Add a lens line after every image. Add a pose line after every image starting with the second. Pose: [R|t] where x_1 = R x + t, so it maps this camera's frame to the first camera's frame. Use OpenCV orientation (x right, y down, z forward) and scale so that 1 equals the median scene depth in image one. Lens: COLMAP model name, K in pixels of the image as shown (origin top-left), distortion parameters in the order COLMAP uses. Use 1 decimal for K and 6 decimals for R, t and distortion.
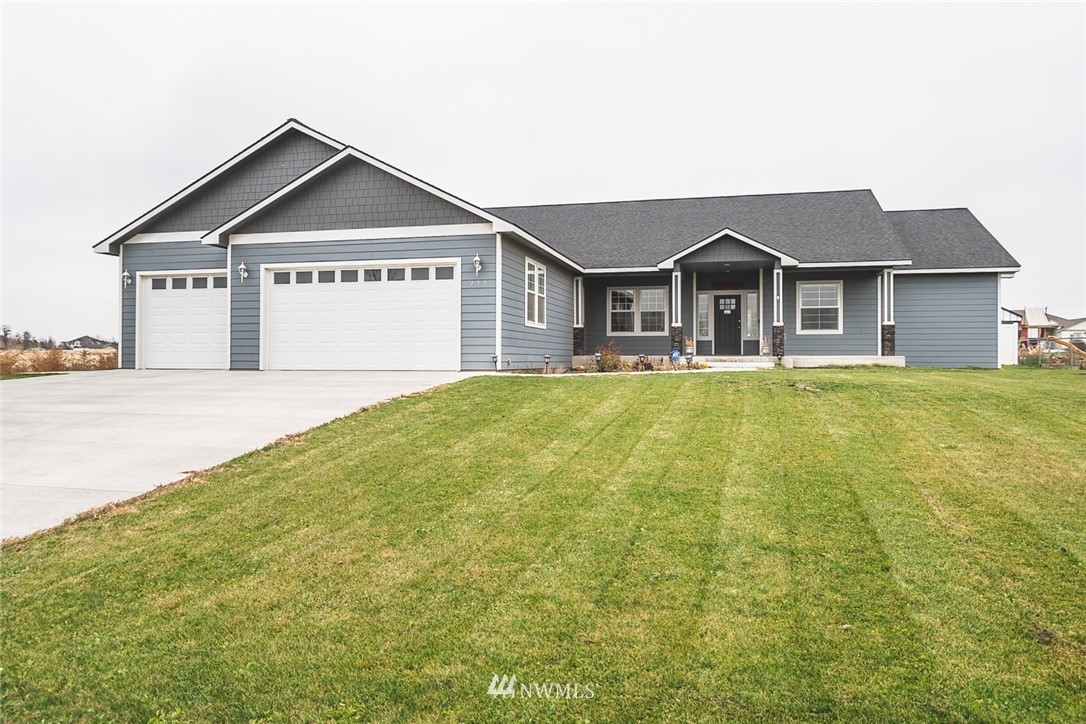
lens RADIAL K [[802.2, 0, 537.5], [0, 802.2, 354.3], [0, 0, 1]] dist [0.006511, -0.002305]
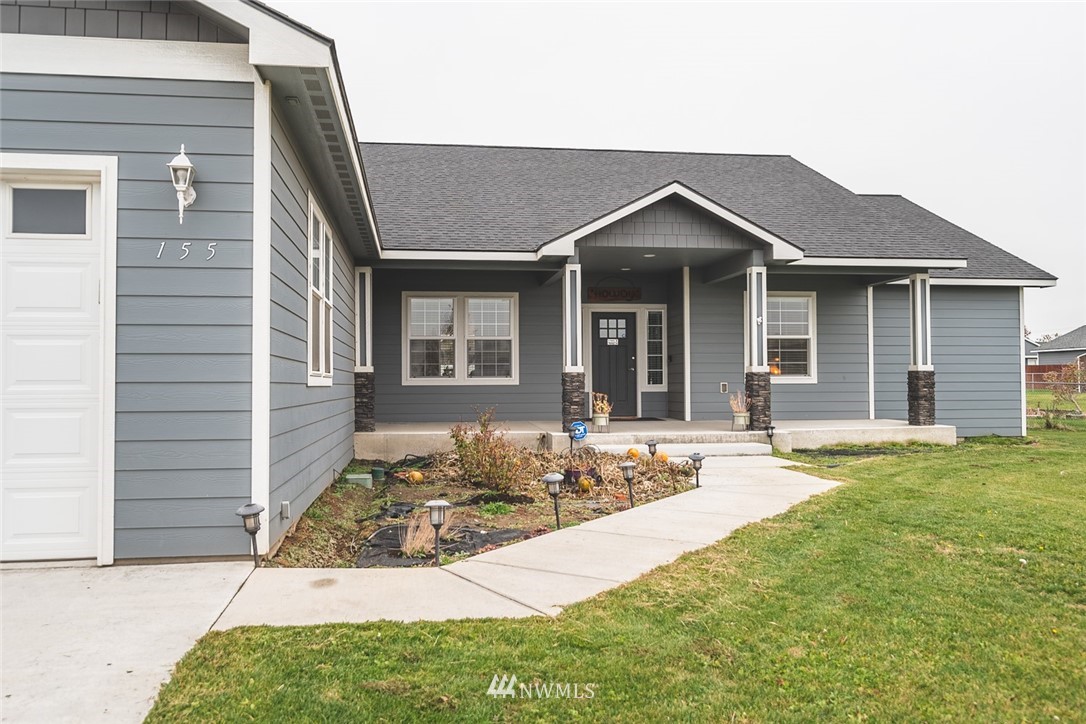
lens RADIAL K [[901.9, 0, 544.7], [0, 901.9, 360.3], [0, 0, 1]] dist [0.006400, -0.000909]
pose [[0.925742, 0.003424, 0.378140, -0.056558], [0.003657, 0.999831, -0.018006, -0.032268], [-0.378138, 0.018052, 0.925573, 0.485037]]
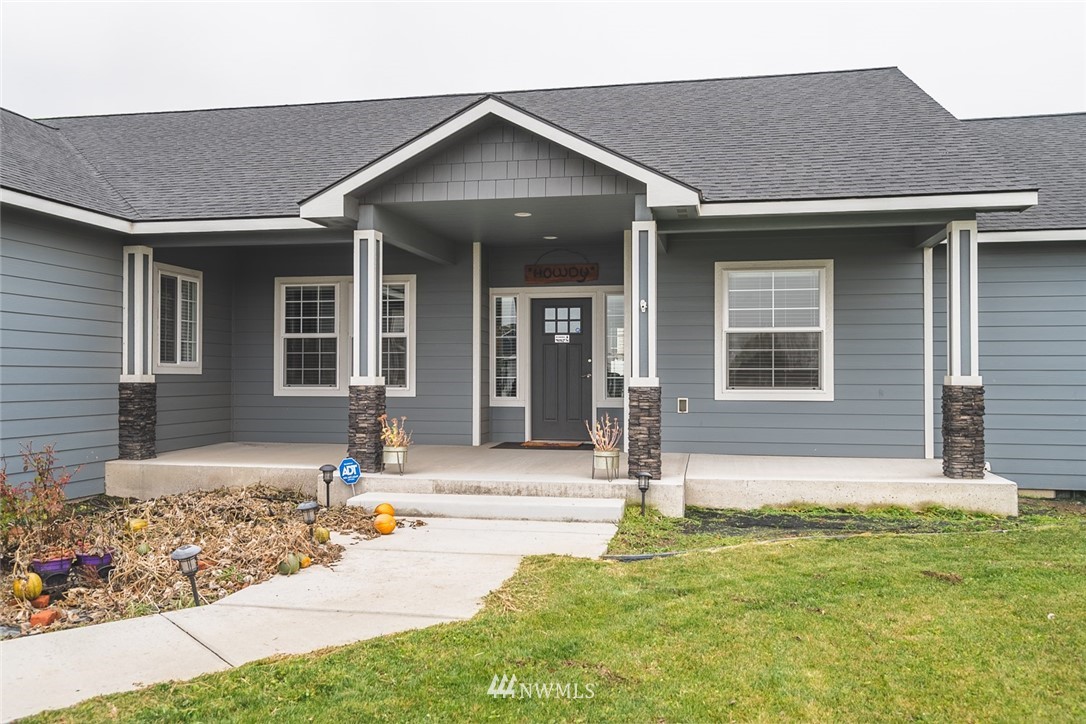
lens RADIAL K [[917.4, 0, 541.6], [0, 917.4, 362.5], [0, 0, 1]] dist [0.020168, 0.010597]
pose [[0.998850, 0.000625, 0.047950, 0.231008], [-0.000257, 0.999971, -0.007670, -0.041787], [-0.047953, 0.007649, 0.998820, 0.596147]]
